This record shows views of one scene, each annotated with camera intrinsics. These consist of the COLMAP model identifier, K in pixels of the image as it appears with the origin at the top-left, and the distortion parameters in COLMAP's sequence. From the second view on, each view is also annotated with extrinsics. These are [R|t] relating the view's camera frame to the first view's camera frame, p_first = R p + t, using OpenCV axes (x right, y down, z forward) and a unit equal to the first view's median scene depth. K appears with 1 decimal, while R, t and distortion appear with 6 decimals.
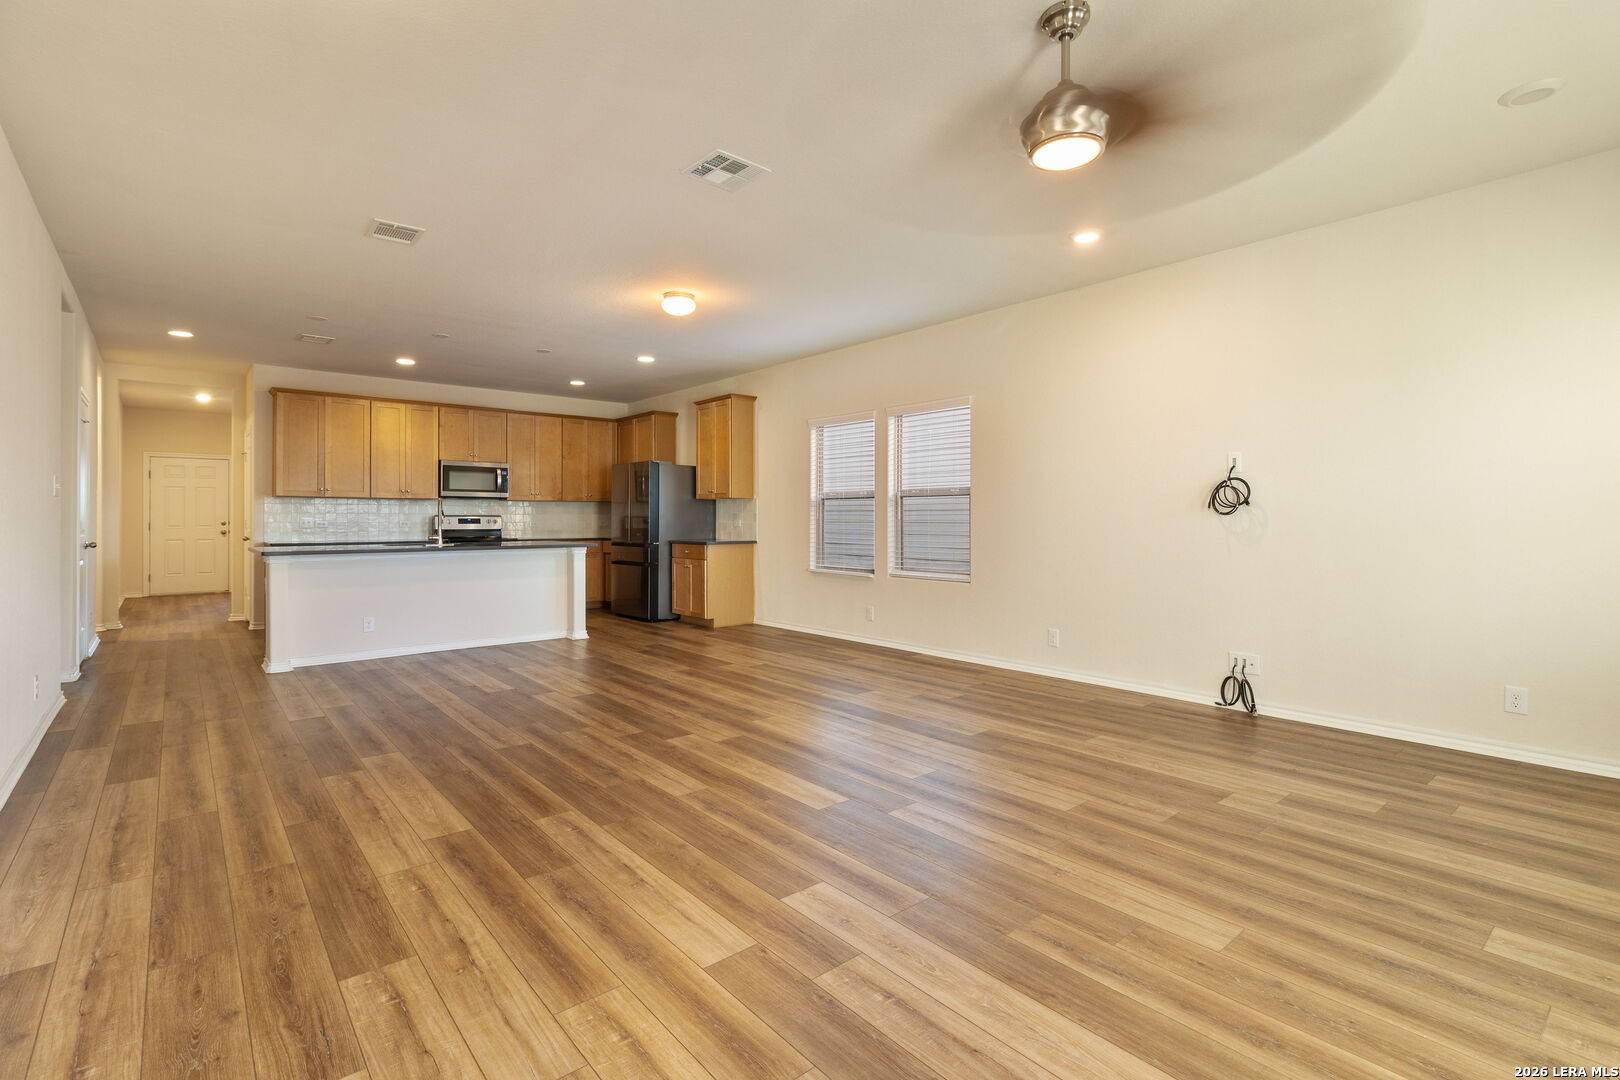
lens RADIAL K [[751.6, 0, 811.6], [0, 751.6, 530.8], [0, 0, 1]] dist [0.009648, -0.000320]
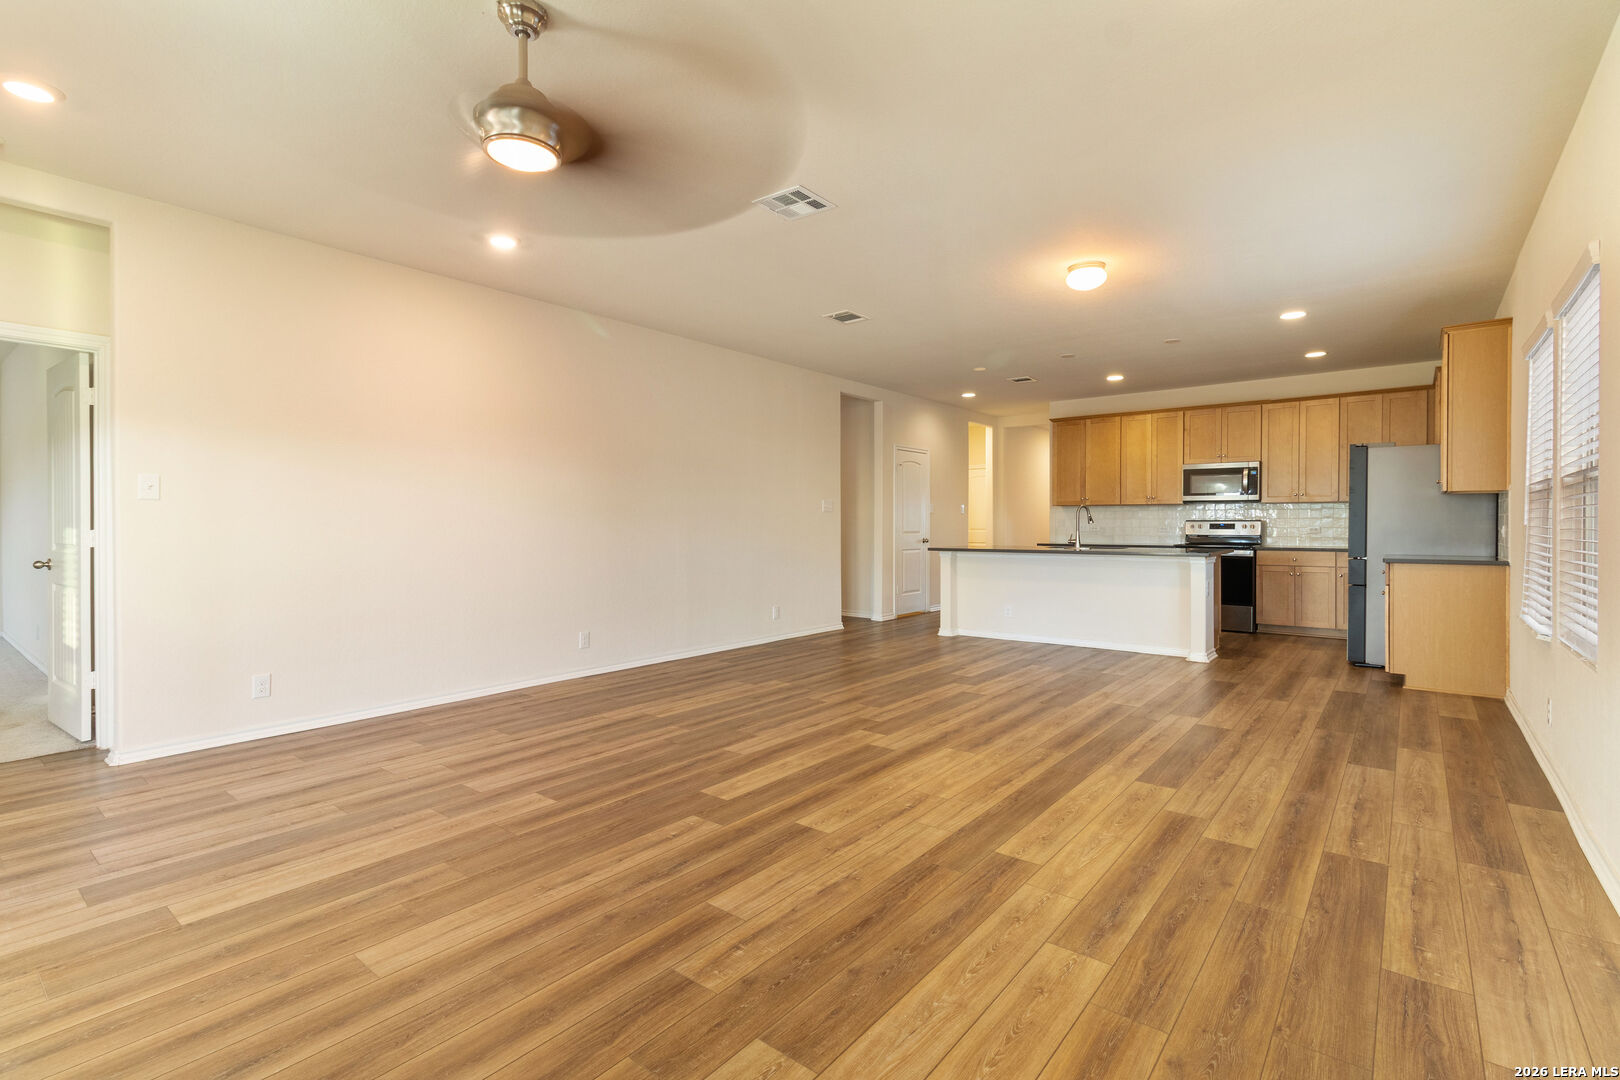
lens RADIAL K [[746.1, 0, 810.0], [0, 746.1, 540.0], [0, 0, 1]] dist [0.006263, 0.000556]
pose [[0.190110, 0.022479, -0.981505, 0.846615], [-0.015123, 0.999686, 0.019966, -0.014816], [0.981646, 0.011048, 0.190391, 0.728395]]
